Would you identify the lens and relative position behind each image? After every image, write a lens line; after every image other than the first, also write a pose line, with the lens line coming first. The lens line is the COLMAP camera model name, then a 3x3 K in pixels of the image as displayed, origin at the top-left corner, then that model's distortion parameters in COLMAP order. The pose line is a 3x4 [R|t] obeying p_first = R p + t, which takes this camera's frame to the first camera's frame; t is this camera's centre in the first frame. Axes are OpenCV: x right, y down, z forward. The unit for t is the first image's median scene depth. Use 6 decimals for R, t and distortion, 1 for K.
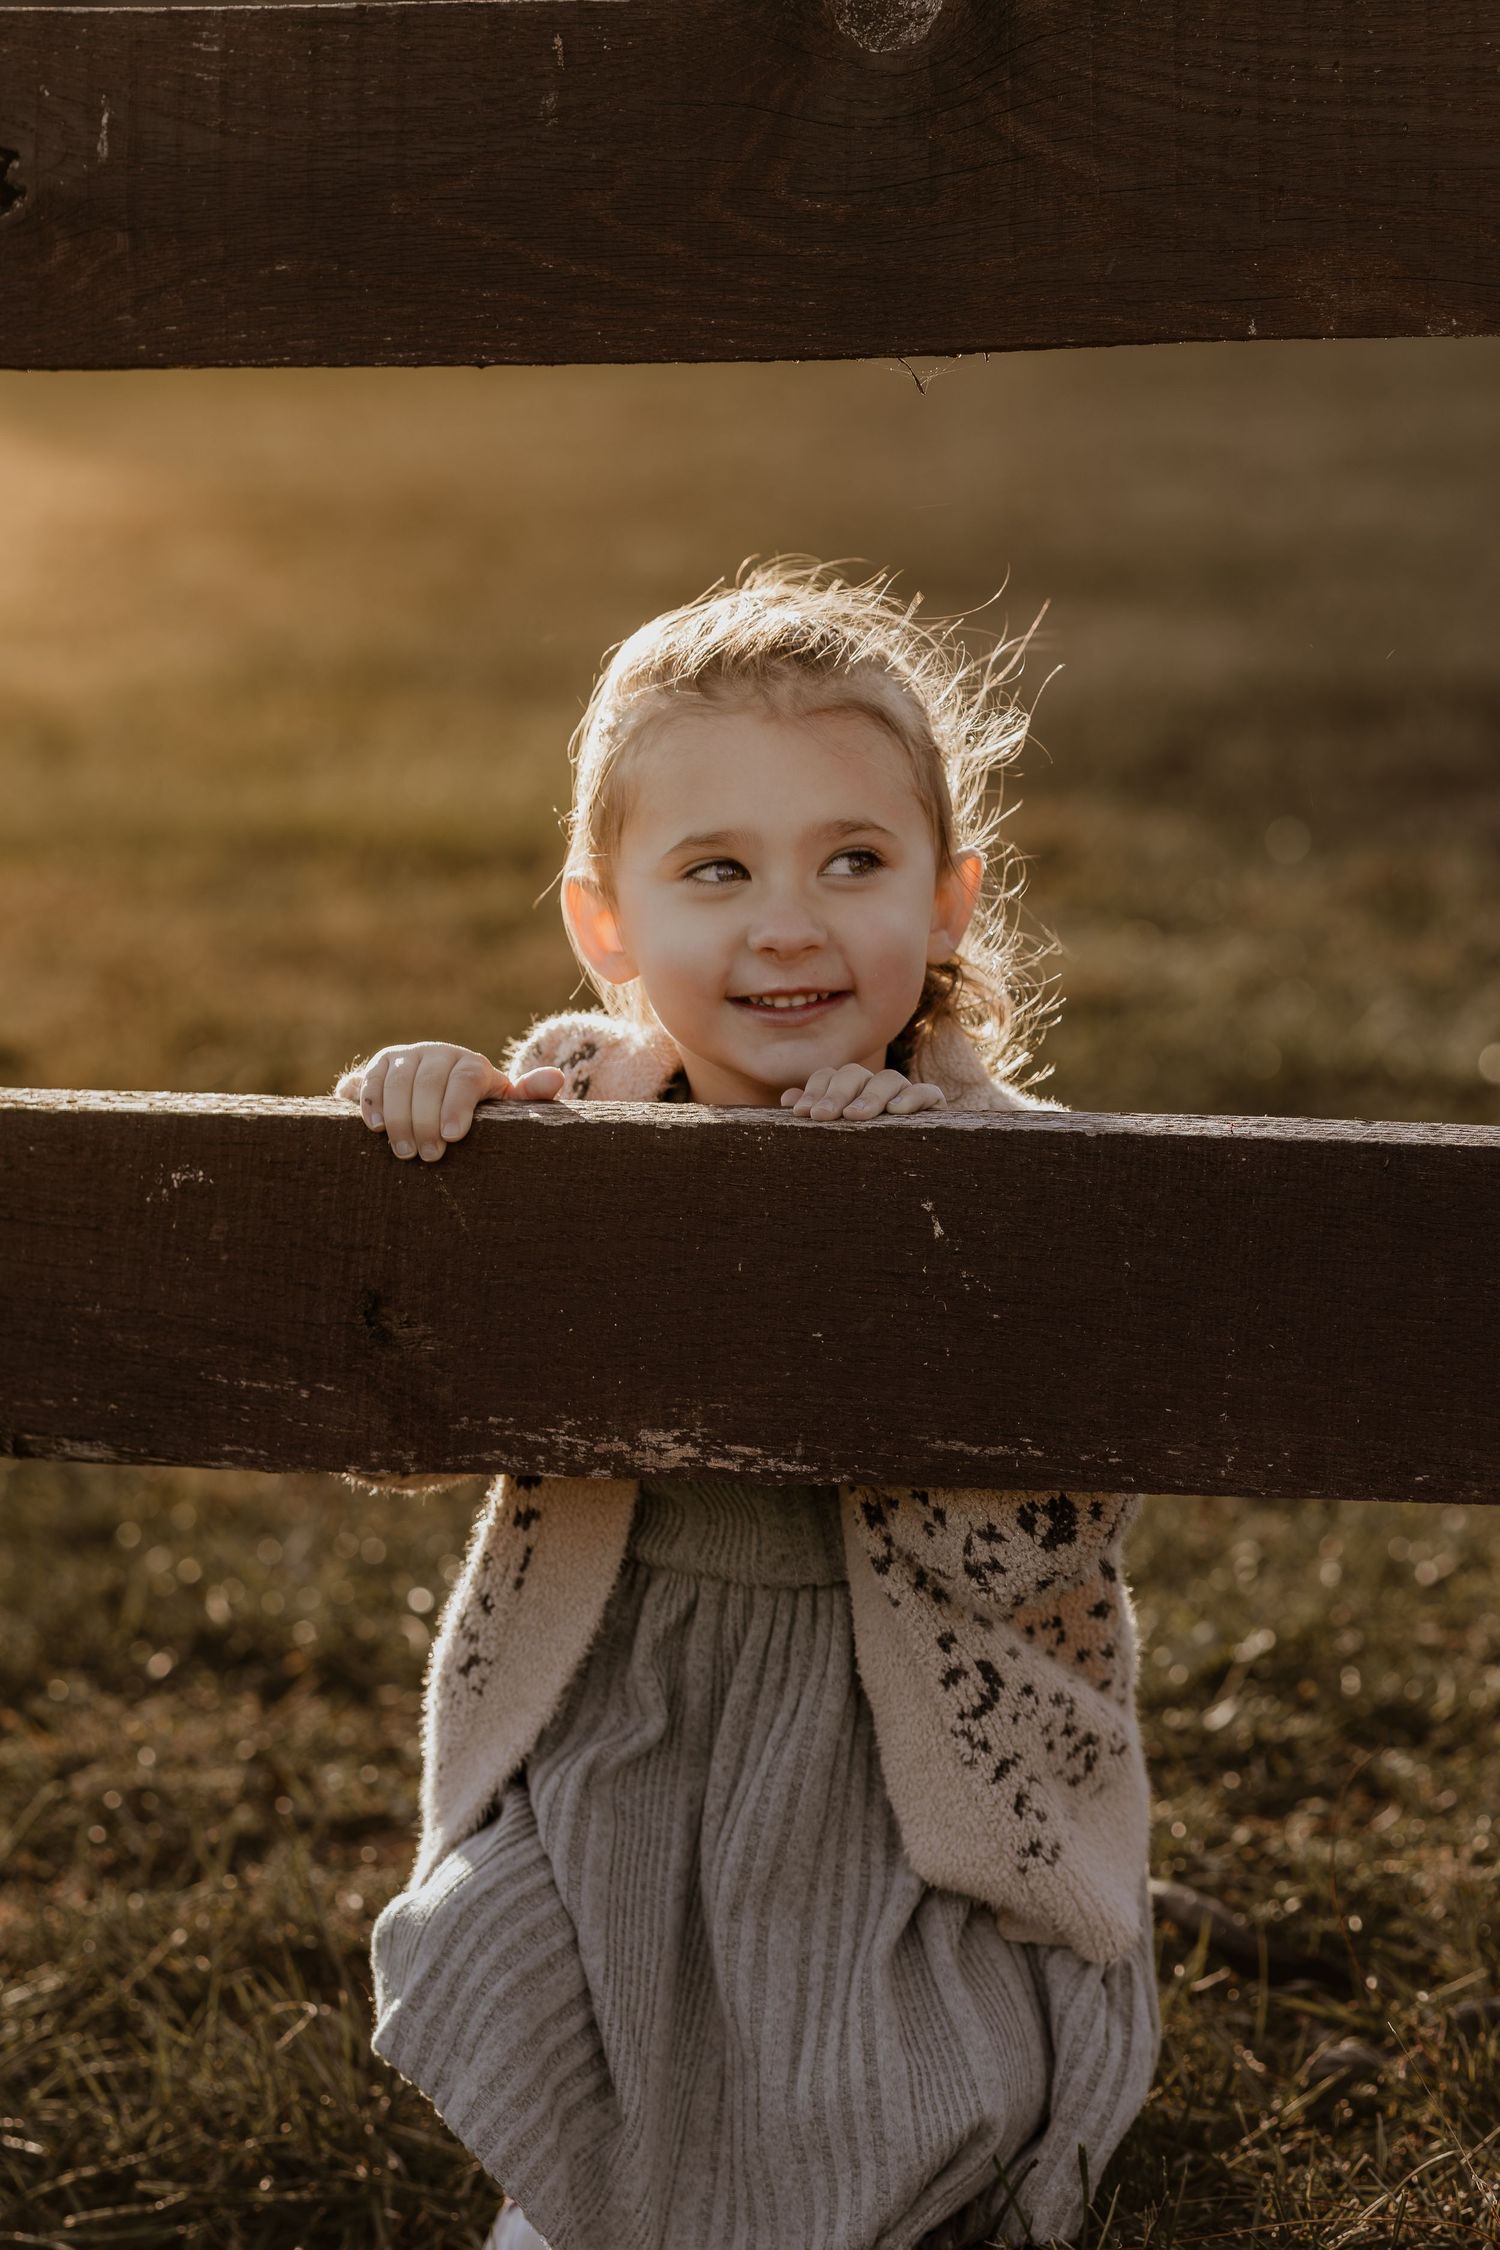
lens RADIAL K [[8810.2, 0, 731.6], [0, 8810.2, 1103.8], [0, 0, 1]] dist [-0.003300, 0.000000]
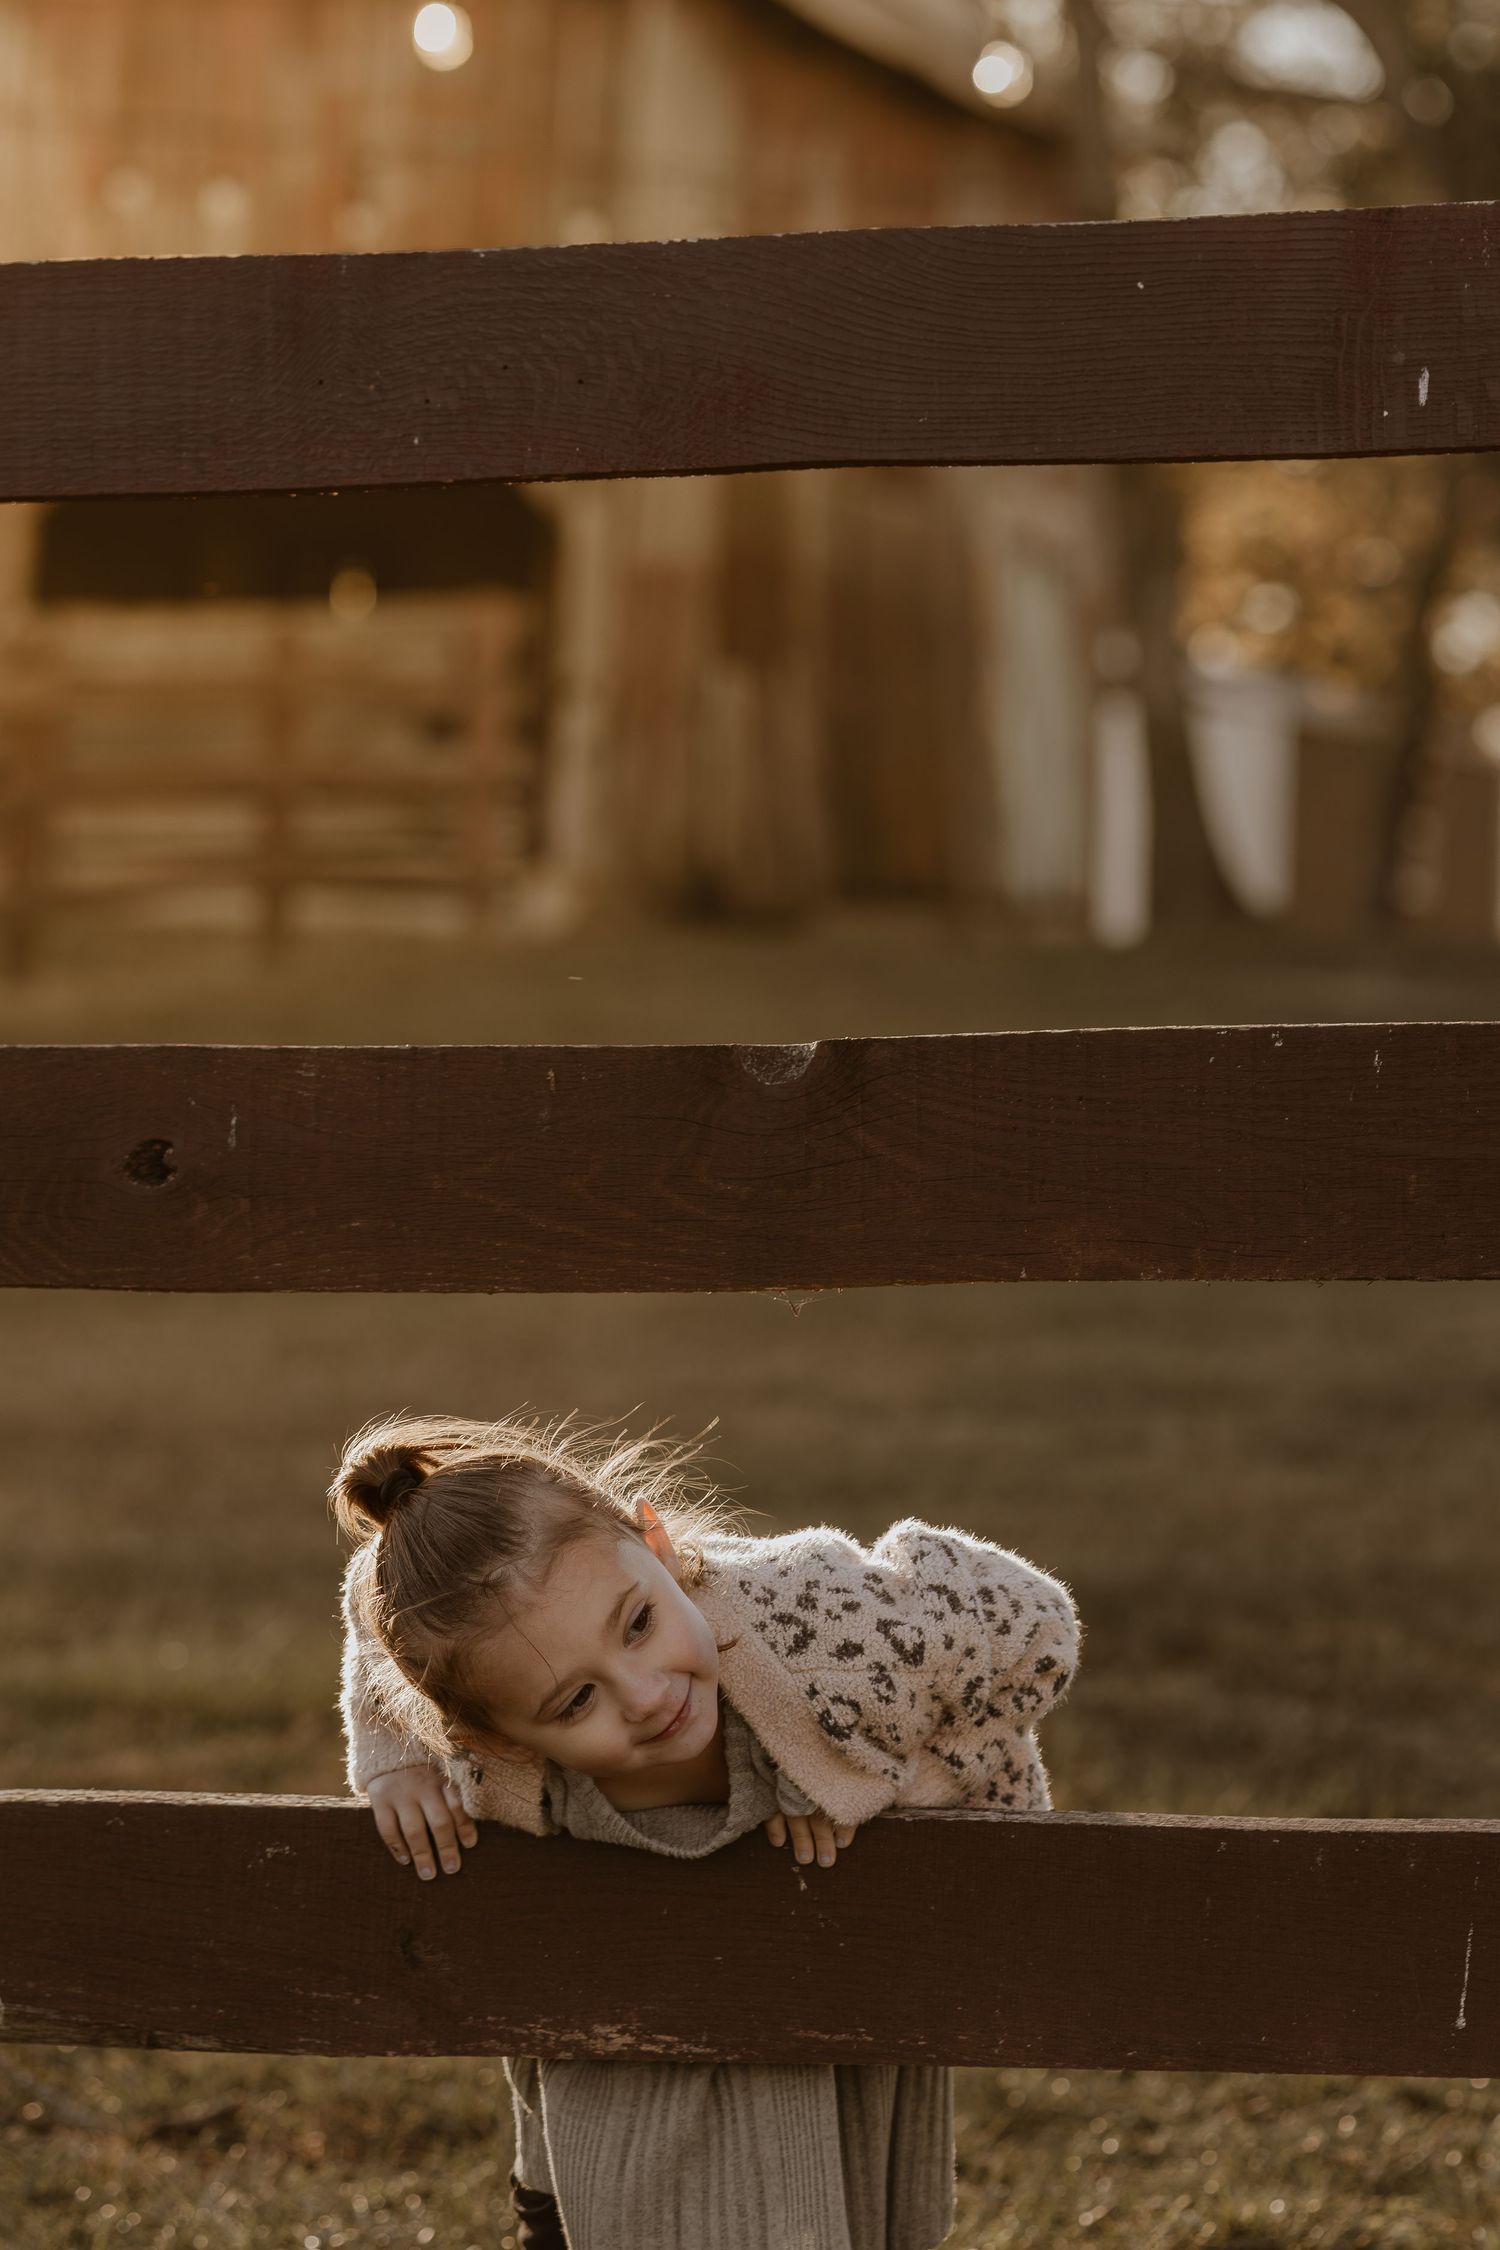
lens RADIAL K [[8810.2, 0, 764.6], [0, 8810.2, 1128.0], [0, 0, 1]] dist [-0.003300, 0.000000]
pose [[0.998168, 0.013165, 0.059053, -0.069978], [-0.006897, 0.994436, -0.105115, 0.042519], [-0.060109, 0.104515, 0.992705, -0.458209]]
